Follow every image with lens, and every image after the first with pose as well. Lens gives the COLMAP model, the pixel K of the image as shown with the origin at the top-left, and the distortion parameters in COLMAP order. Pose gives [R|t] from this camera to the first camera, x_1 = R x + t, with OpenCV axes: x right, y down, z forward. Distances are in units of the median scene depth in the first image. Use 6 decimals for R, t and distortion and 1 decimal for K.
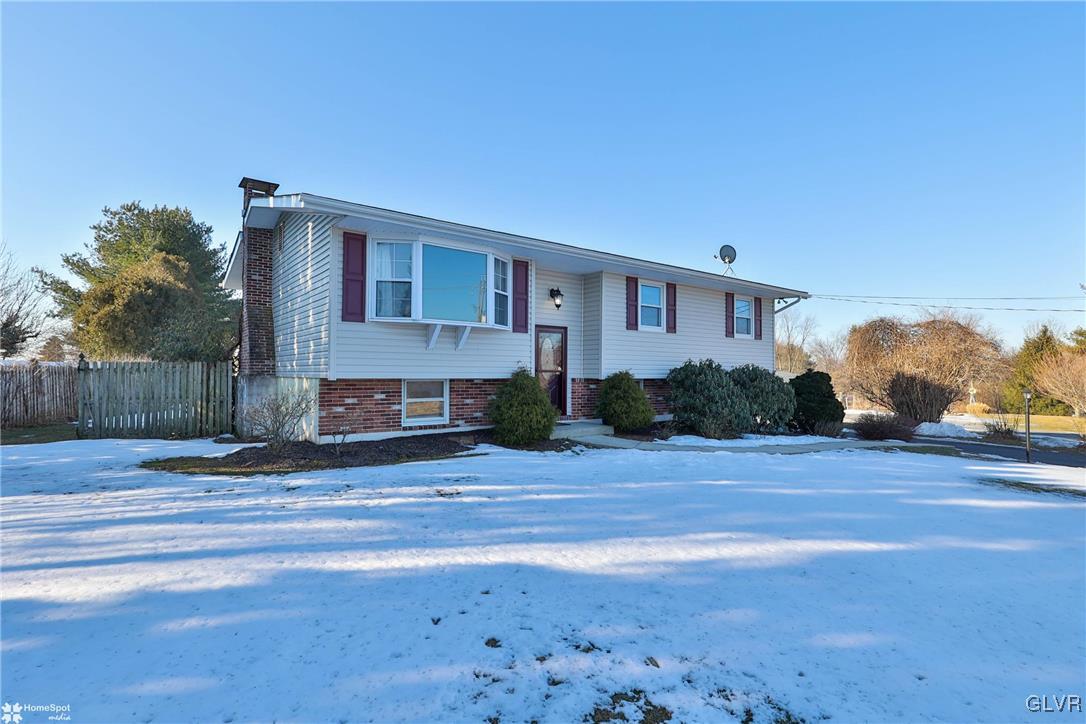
lens RADIAL K [[565.3, 0, 548.3], [0, 565.3, 355.8], [0, 0, 1]] dist [0.002363, 0.001137]
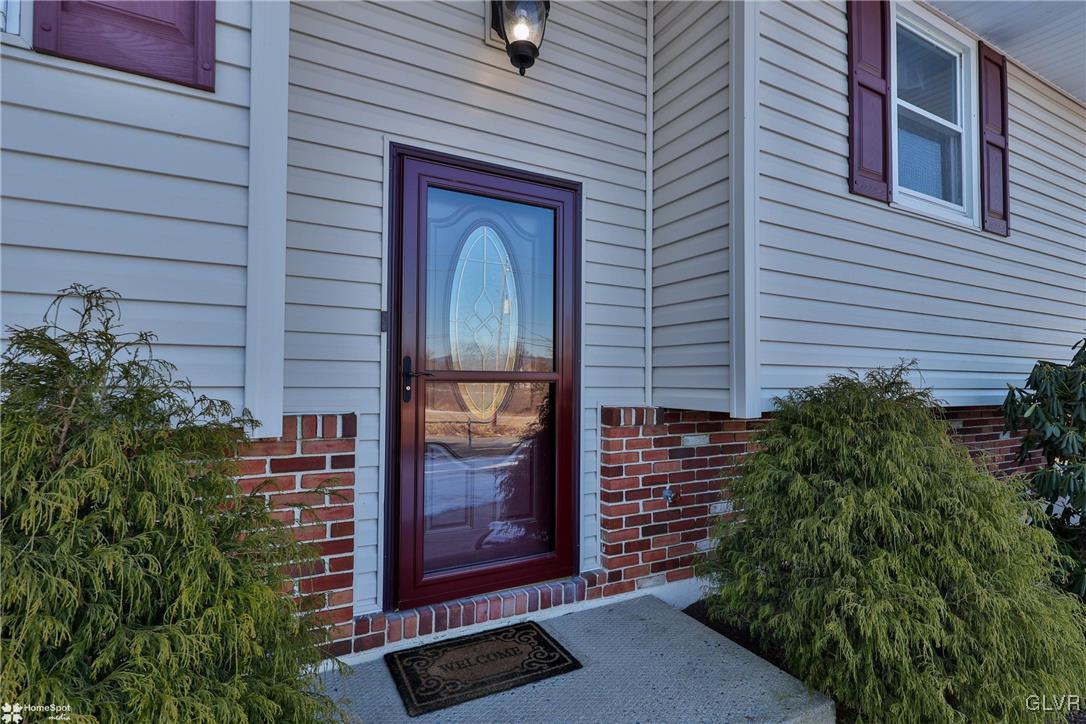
lens RADIAL K [[535.9, 0, 540.9], [0, 535.9, 362.0], [0, 0, 1]] dist [-0.000424, 0.000845]
pose [[0.986907, -0.008748, -0.161051, 0.051689], [0.008872, 0.999961, 0.000050, 0.020938], [0.161044, -0.001478, 0.986946, 0.779372]]
